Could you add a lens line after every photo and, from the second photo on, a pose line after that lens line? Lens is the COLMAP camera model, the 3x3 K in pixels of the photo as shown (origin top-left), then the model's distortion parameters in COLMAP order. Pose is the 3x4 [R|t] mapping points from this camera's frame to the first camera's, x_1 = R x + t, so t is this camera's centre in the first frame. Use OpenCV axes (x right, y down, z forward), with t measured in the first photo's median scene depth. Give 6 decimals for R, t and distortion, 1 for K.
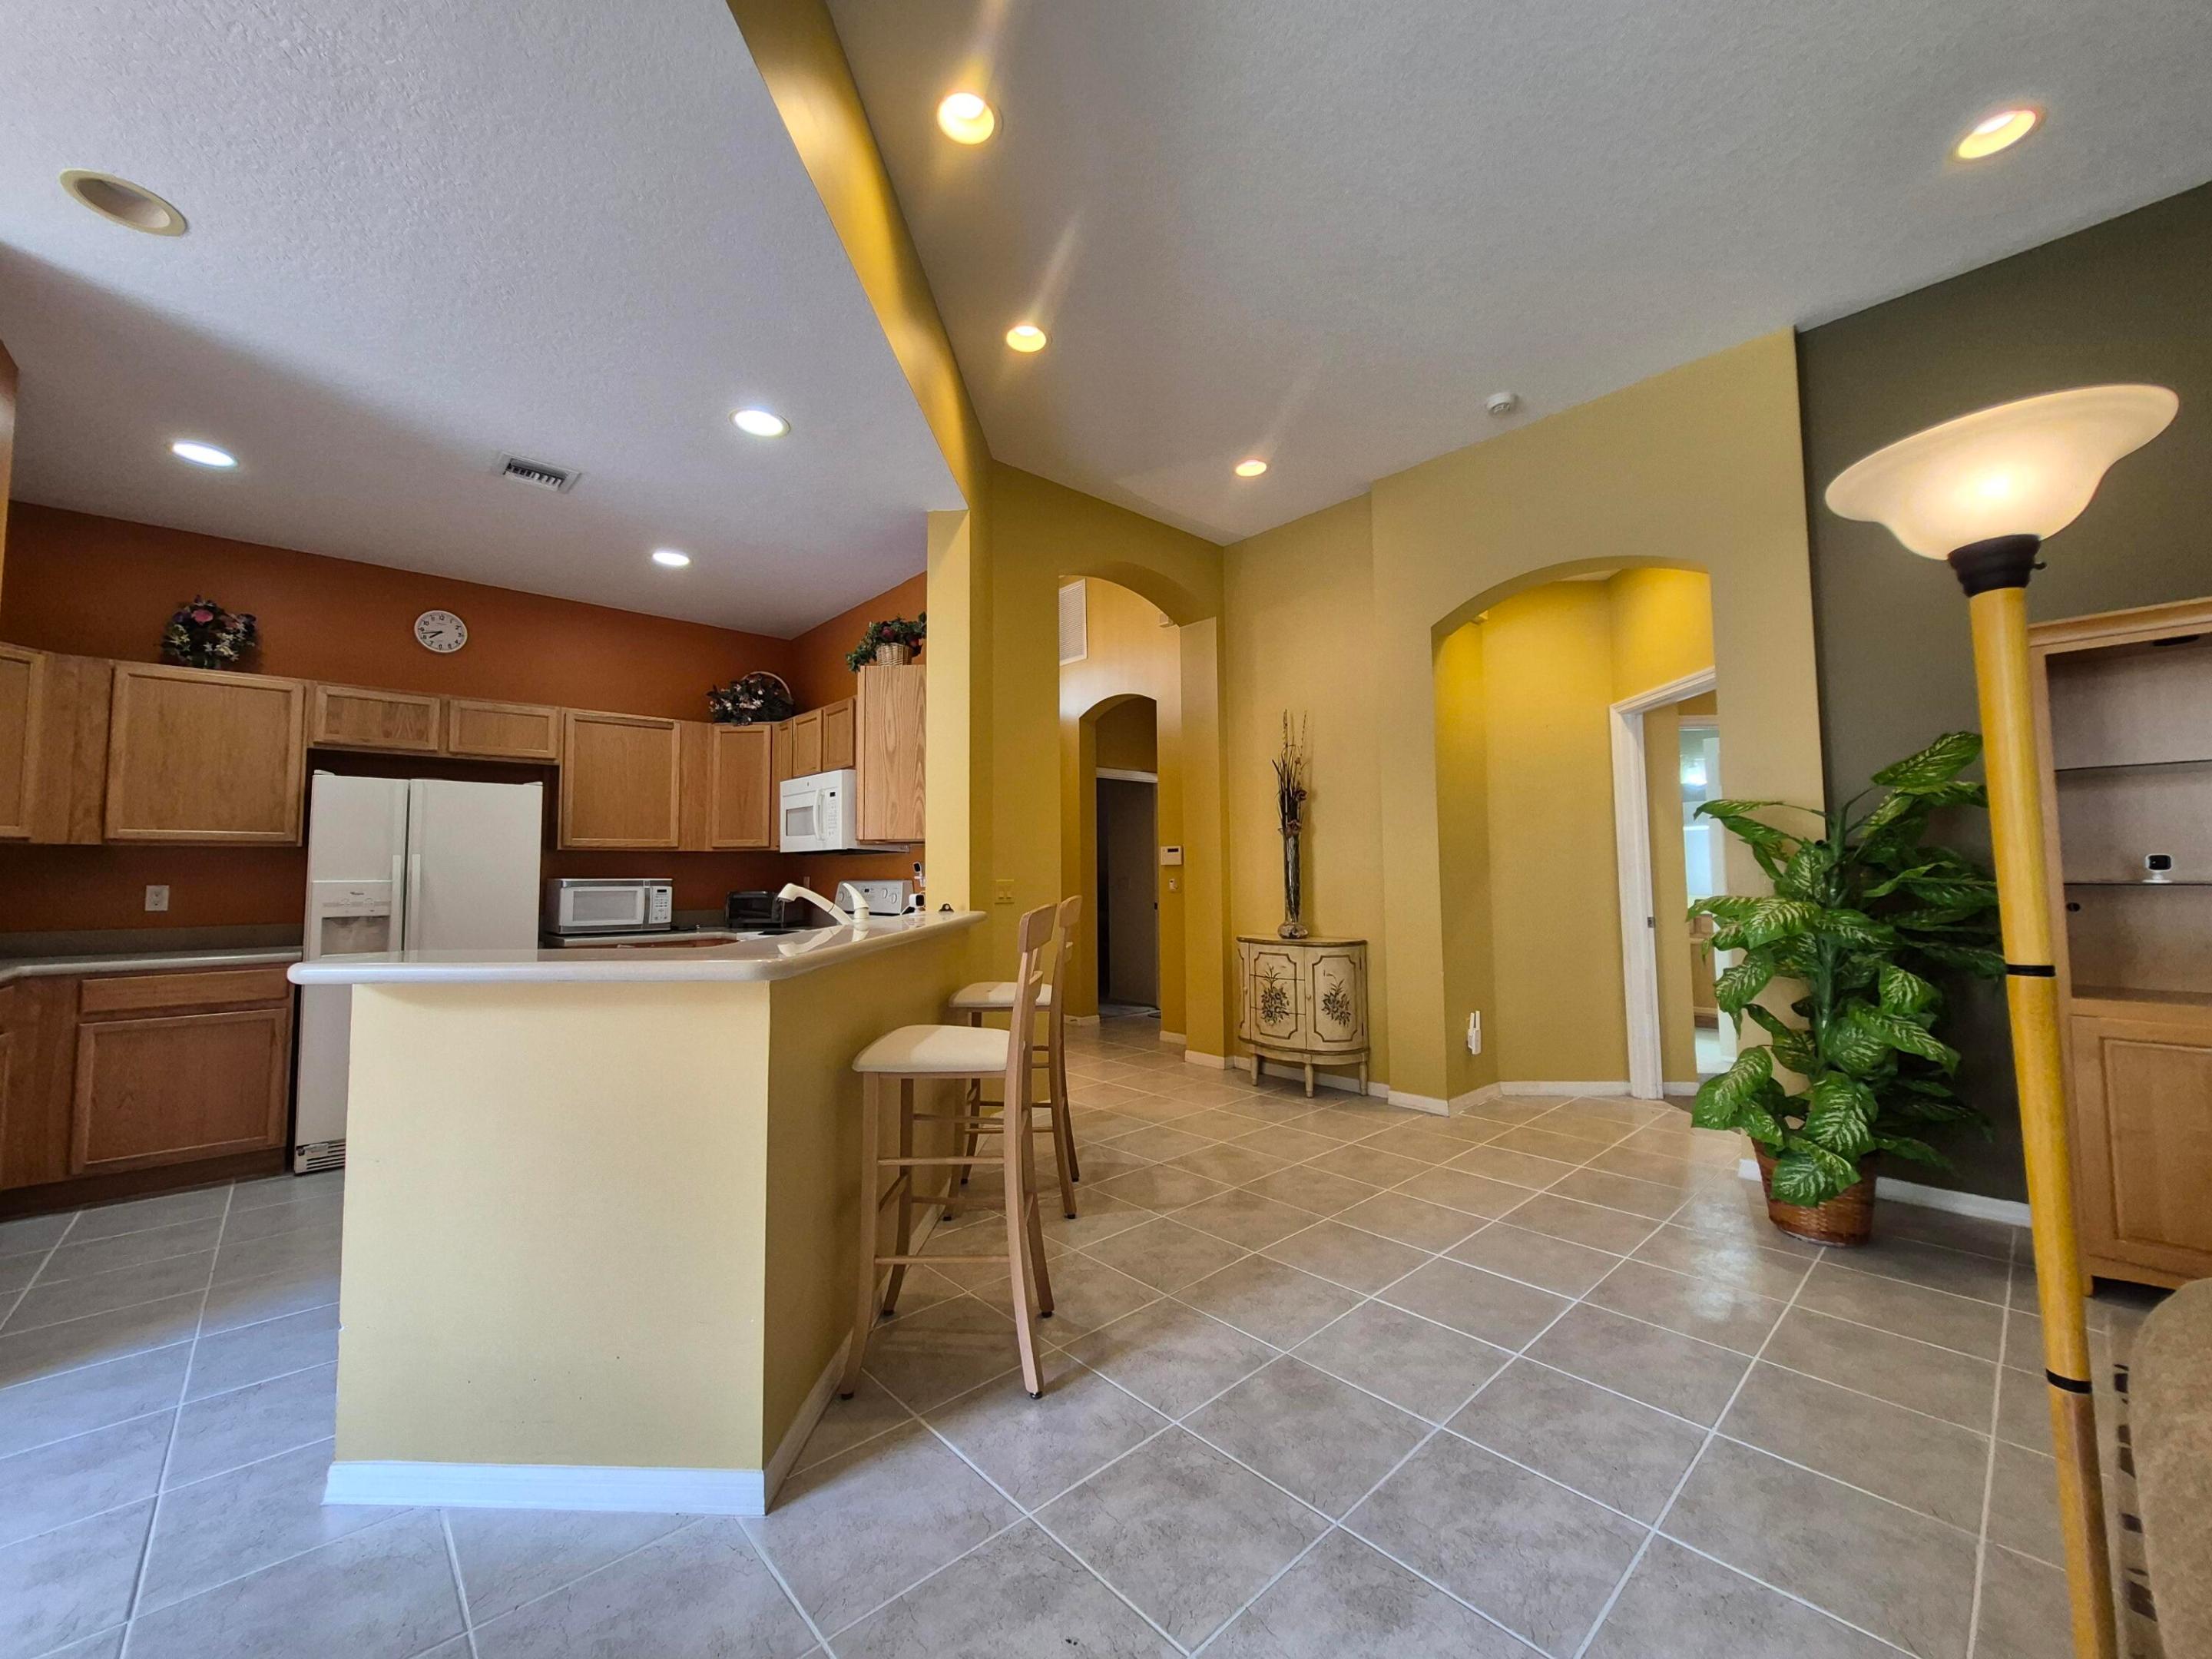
lens RADIAL K [[865.0, 0, 1107.0], [0, 865.0, 818.0], [0, 0, 1]] dist [0.000486, -0.000513]
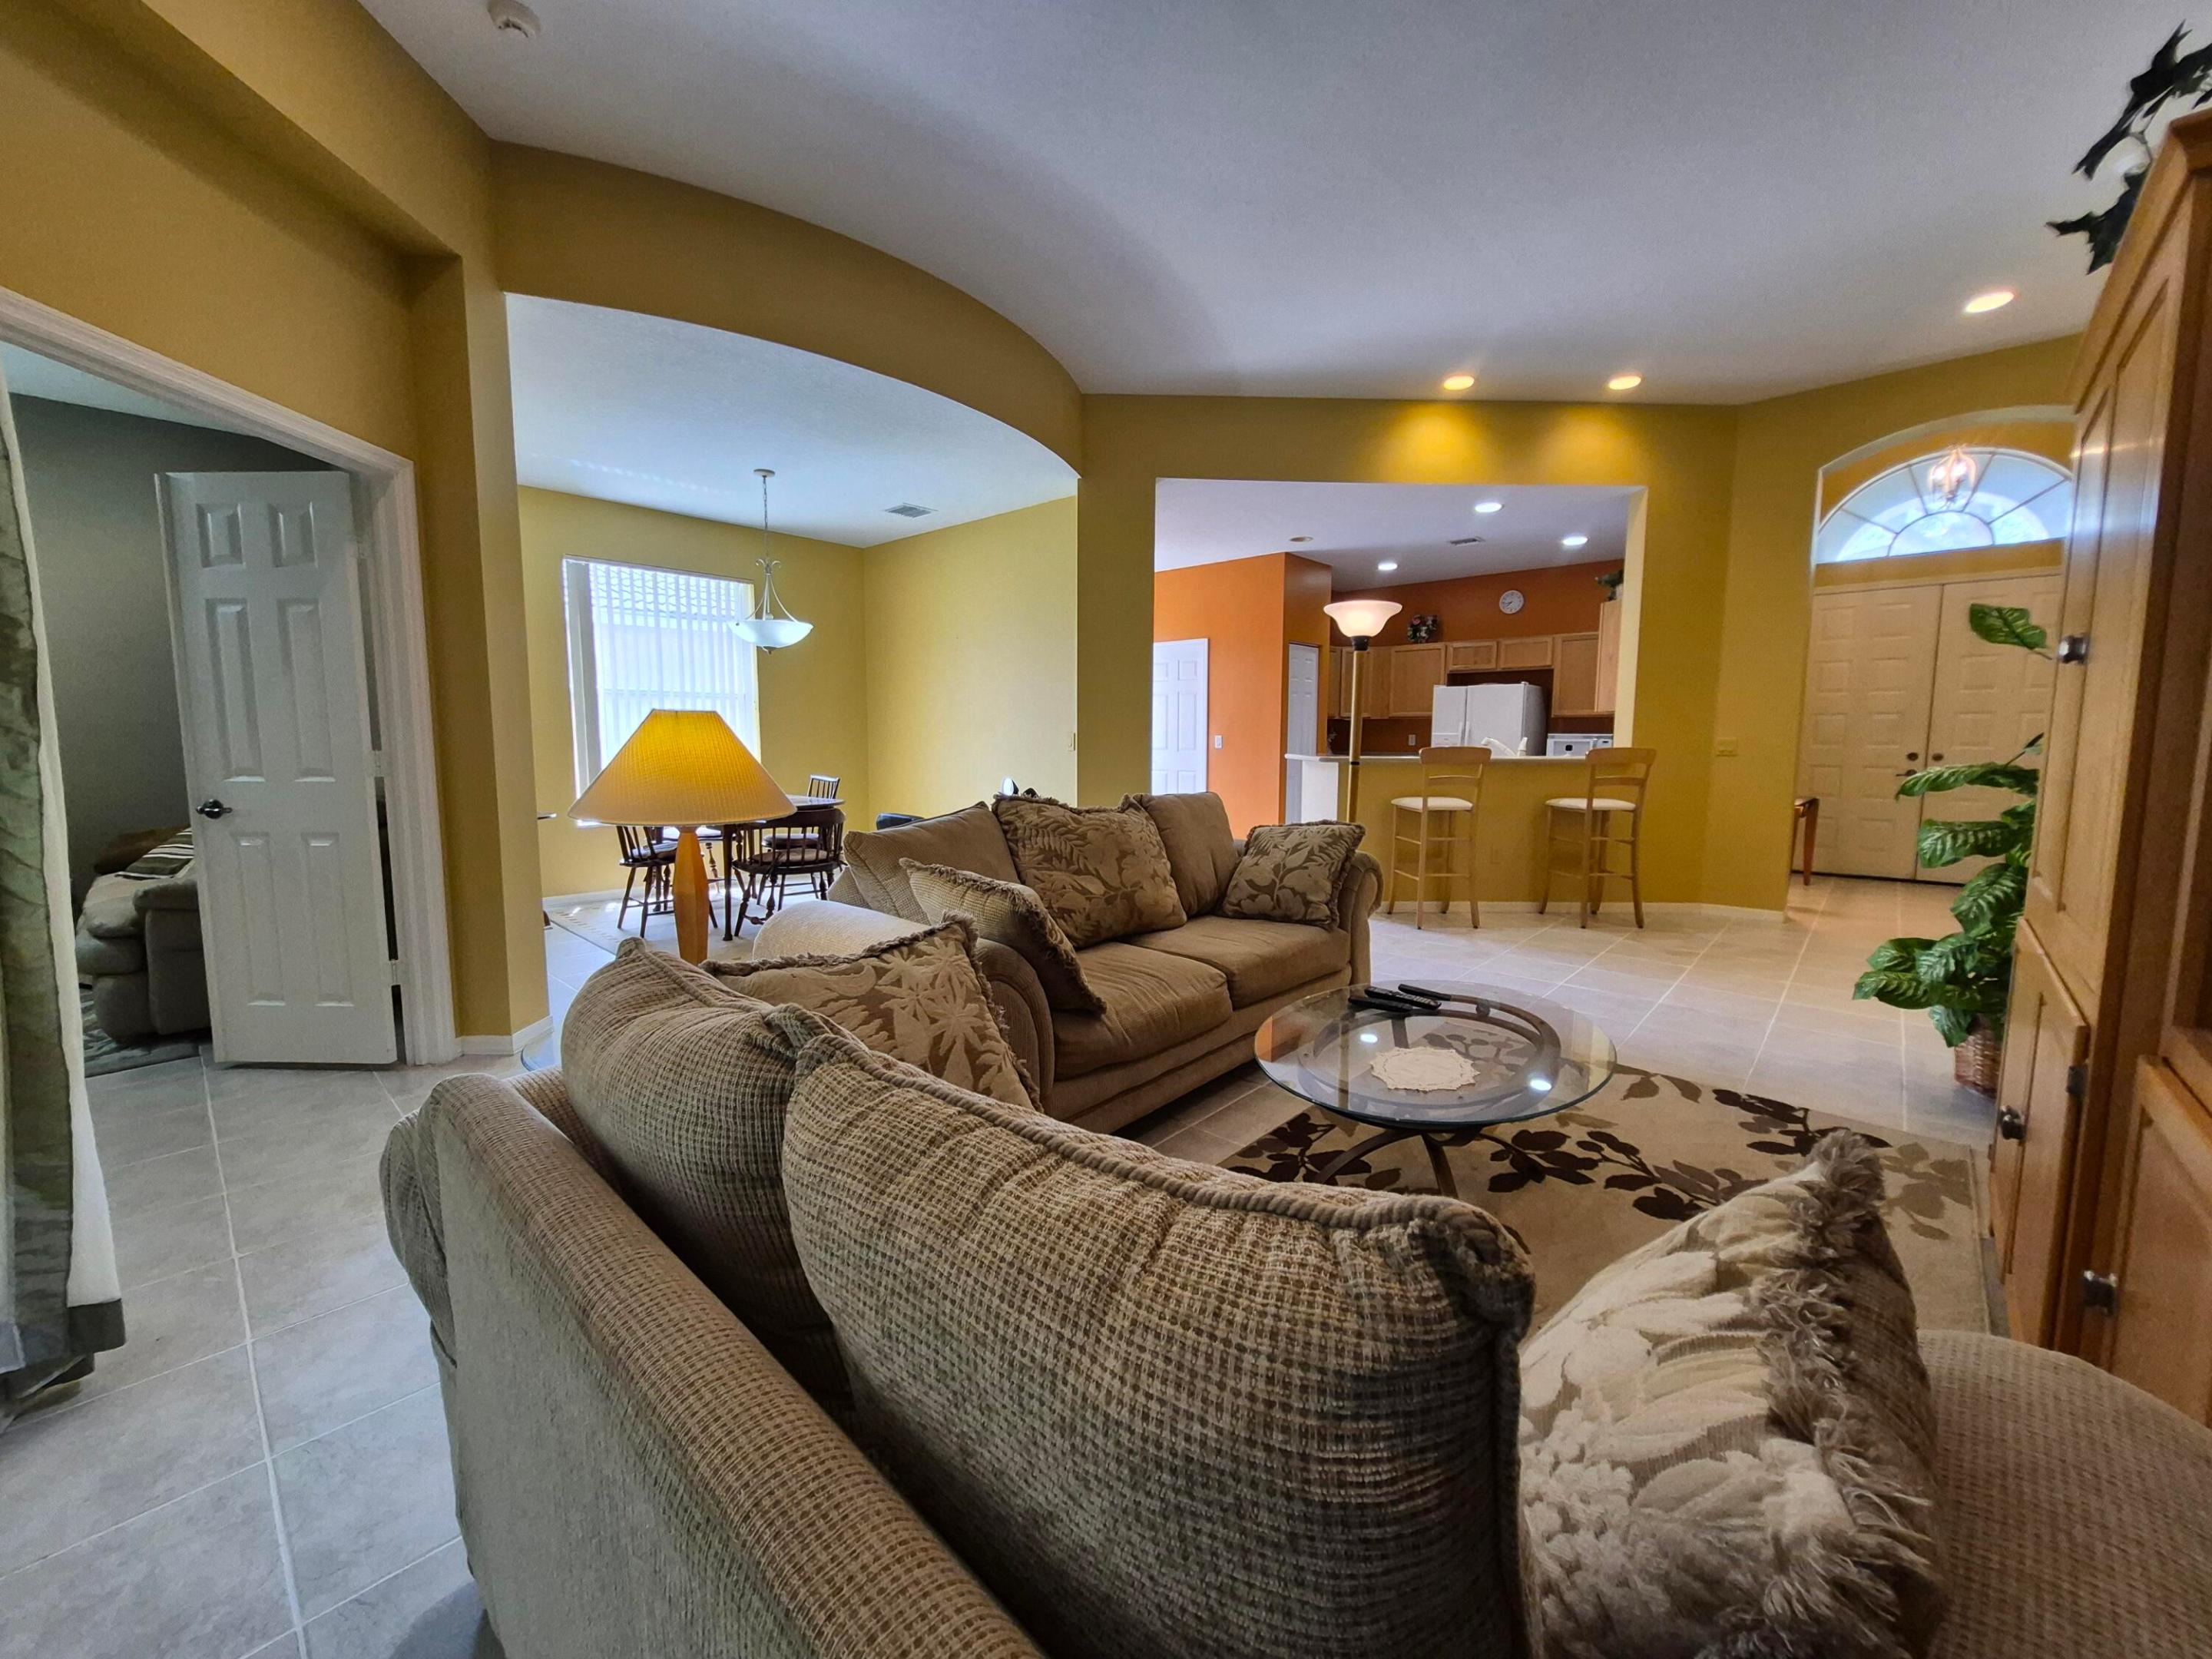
lens RADIAL K [[864.0, 0, 1103.5], [0, 864.0, 823.6], [0, 0, 1]] dist [0.004375, -0.000390]
pose [[0.085071, 0.113522, -0.989887, 1.258440], [0.061605, 0.990988, 0.118942, -0.018018], [0.994469, -0.071100, 0.077310, -0.077710]]
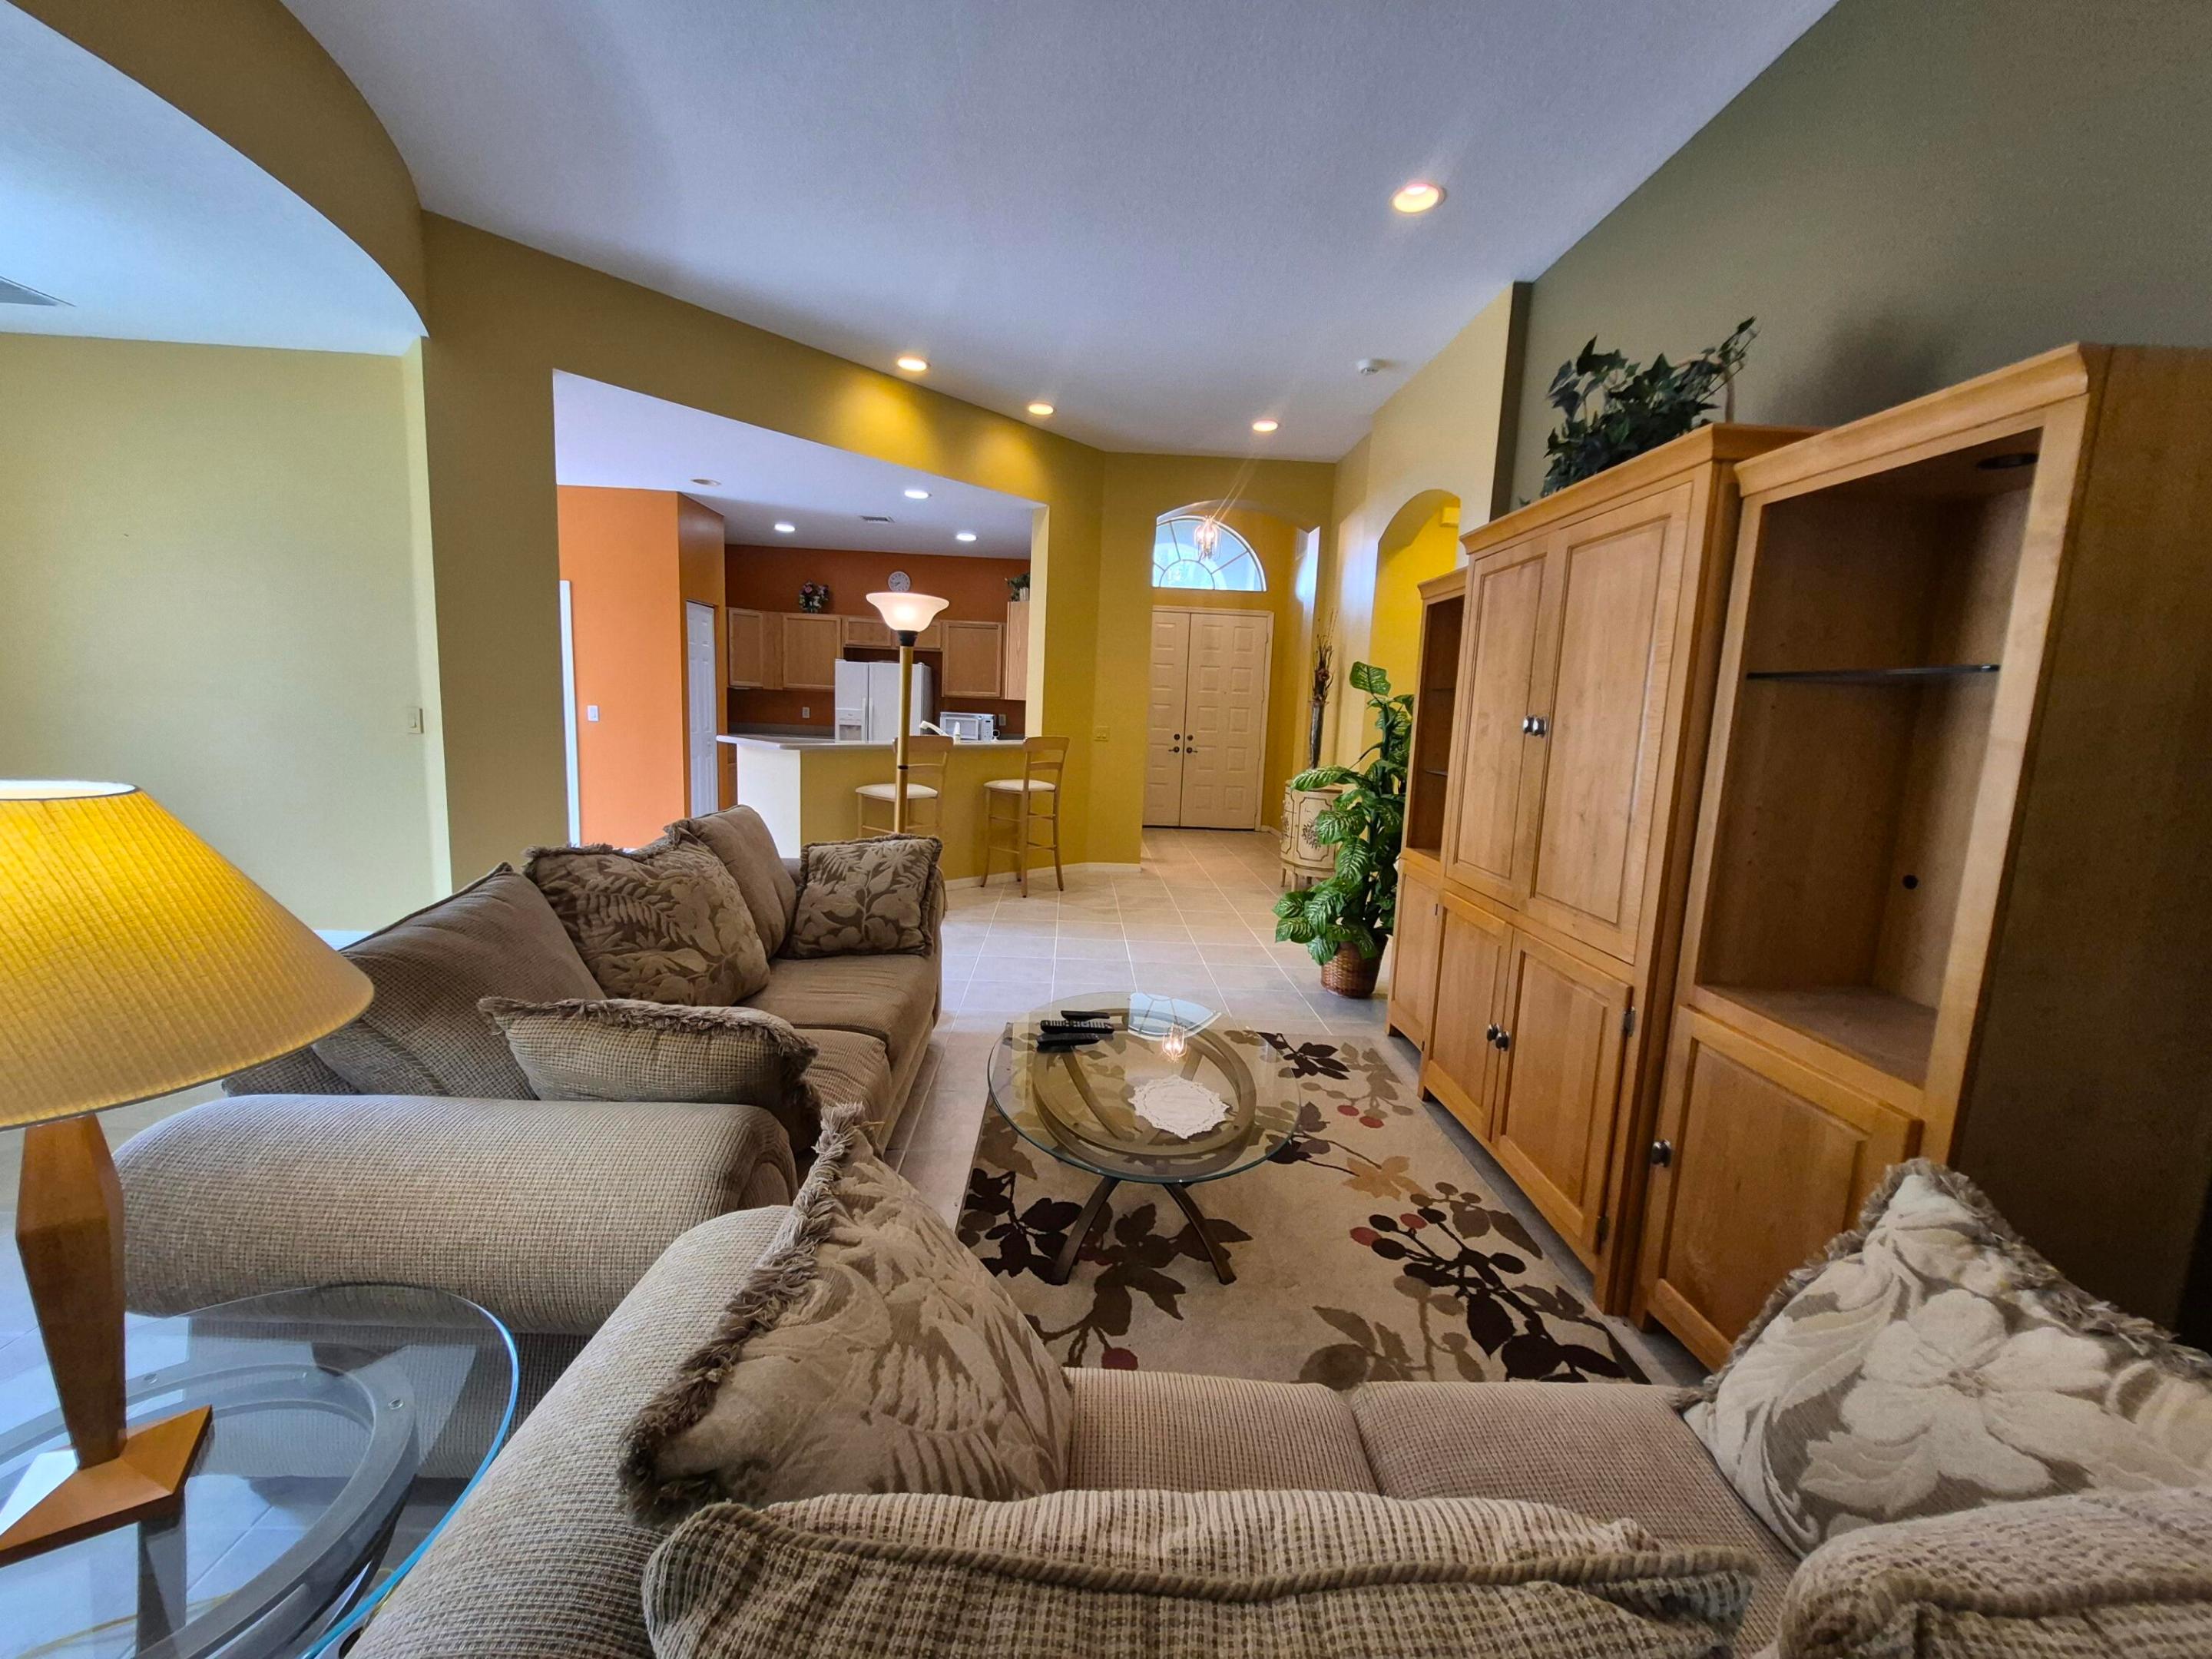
lens RADIAL K [[864.0, 0, 1103.5], [0, 864.0, 823.6], [0, 0, 1]] dist [0.004375, -0.000390]
pose [[0.754530, 0.132624, -0.642725, 1.057220], [-0.008109, 0.981177, 0.192943, -0.071060], [0.656216, -0.140369, 0.741402, -0.259778]]
